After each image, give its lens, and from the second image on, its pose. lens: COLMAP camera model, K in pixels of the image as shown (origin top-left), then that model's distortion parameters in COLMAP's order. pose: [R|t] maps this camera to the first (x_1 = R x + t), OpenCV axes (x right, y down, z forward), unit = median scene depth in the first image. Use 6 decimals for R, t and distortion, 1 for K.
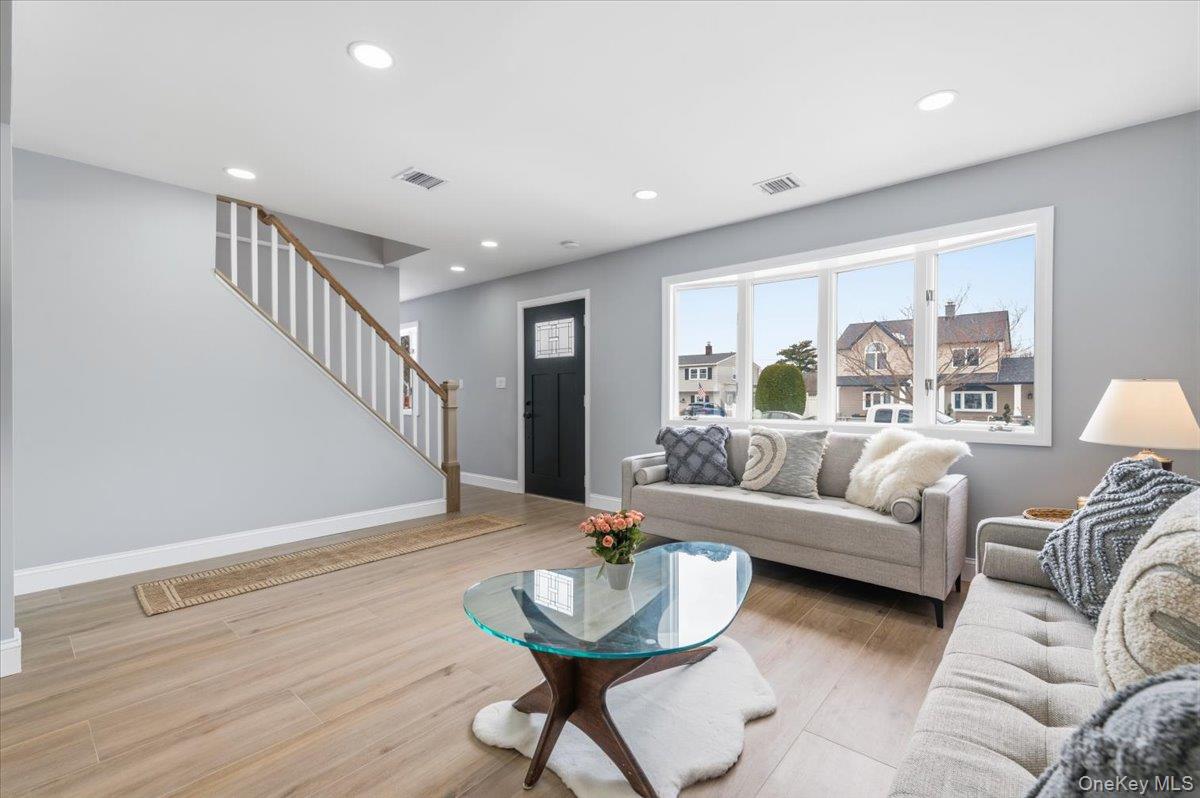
lens RADIAL K [[508.8, 0, 602.7], [0, 508.8, 398.7], [0, 0, 1]] dist [0.012849, -0.005430]
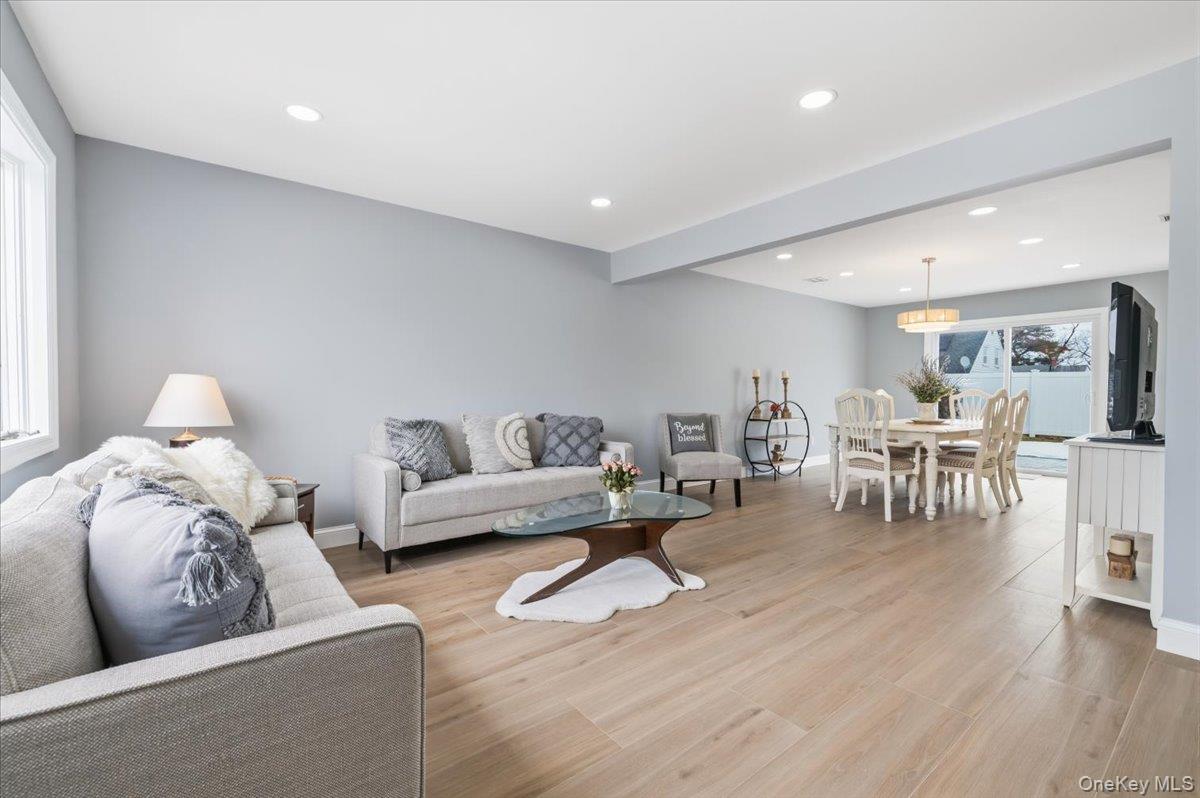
lens RADIAL K [[508.8, 0, 598.9], [0, 508.8, 399.8], [0, 0, 1]] dist [0.012849, -0.005430]
pose [[-0.980245, -0.005587, 0.197708, -0.119354], [-0.001127, 0.999743, 0.022661, -0.007223], [-0.197784, 0.021990, -0.979999, 1.360682]]
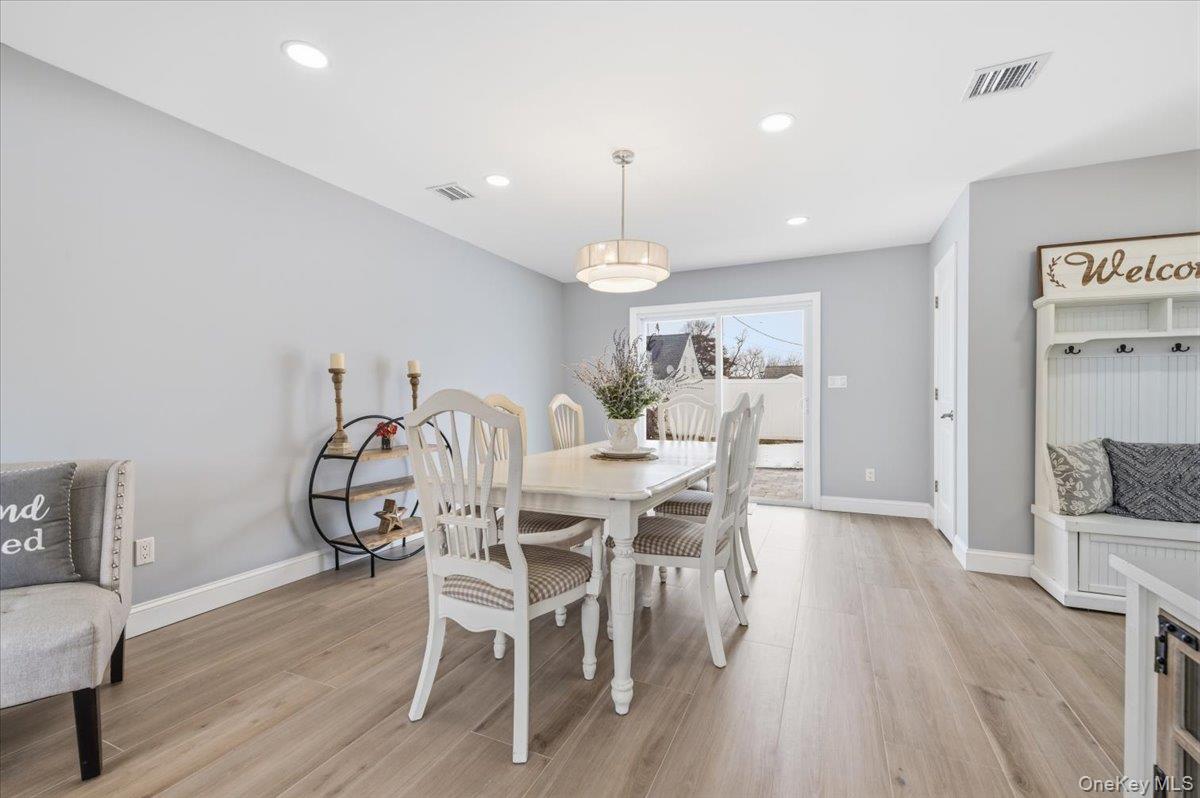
lens RADIAL K [[508.8, 0, 600.4], [0, 508.8, 399.3], [0, 0, 1]] dist [0.012849, -0.005430]
pose [[-0.958863, 0.002258, -0.283859, -0.515872], [-0.000144, 0.999964, 0.008441, -0.002559], [0.283868, 0.008134, -0.958829, 0.433739]]
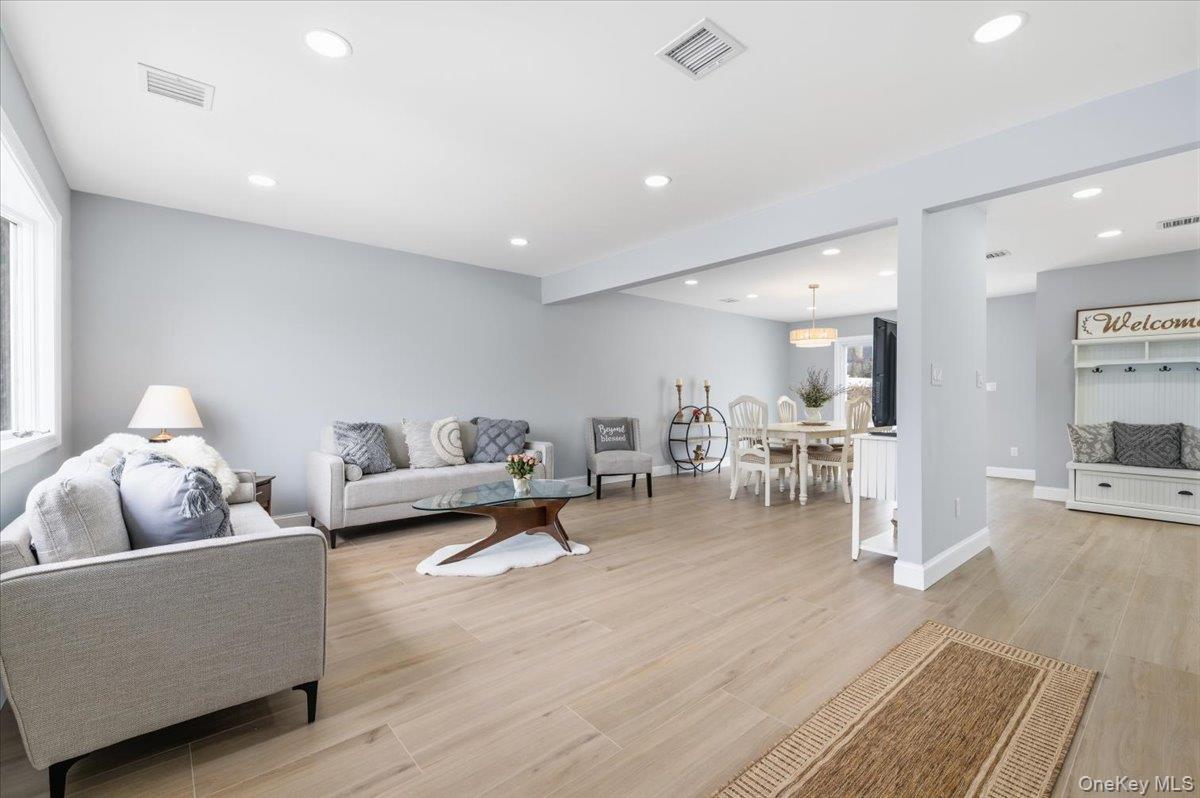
lens RADIAL K [[508.8, 0, 601.1], [0, 508.8, 398.9], [0, 0, 1]] dist [0.012849, -0.005430]
pose [[-0.989033, 0.000353, 0.147695, -0.309100], [0.001514, 0.999969, 0.007747, -0.009233], [-0.147688, 0.007886, -0.989003, 1.555691]]
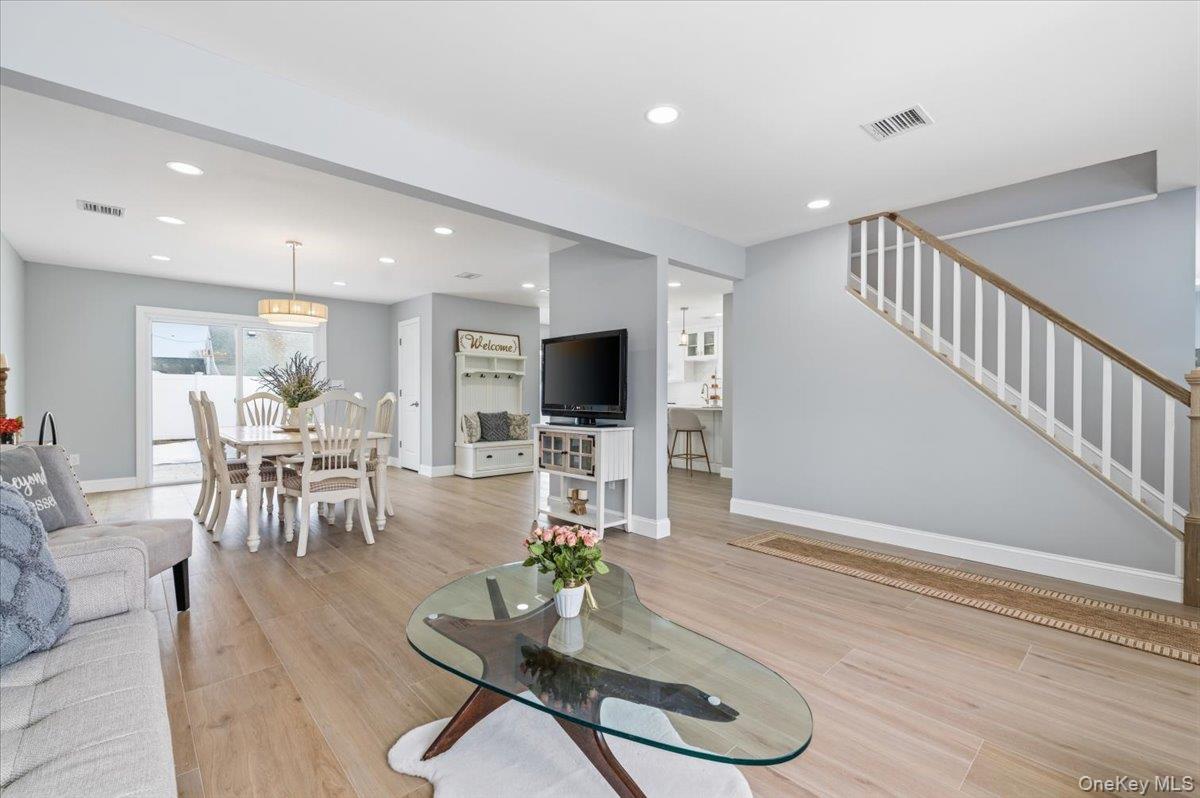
lens RADIAL K [[508.8, 0, 602.3], [0, 508.8, 398.9], [0, 0, 1]] dist [0.012849, -0.005430]
pose [[-0.114068, 0.006102, -0.993454, 0.468415], [-0.007805, 0.999945, 0.007038, -0.002834], [0.993442, 0.008557, -0.114014, 0.602732]]
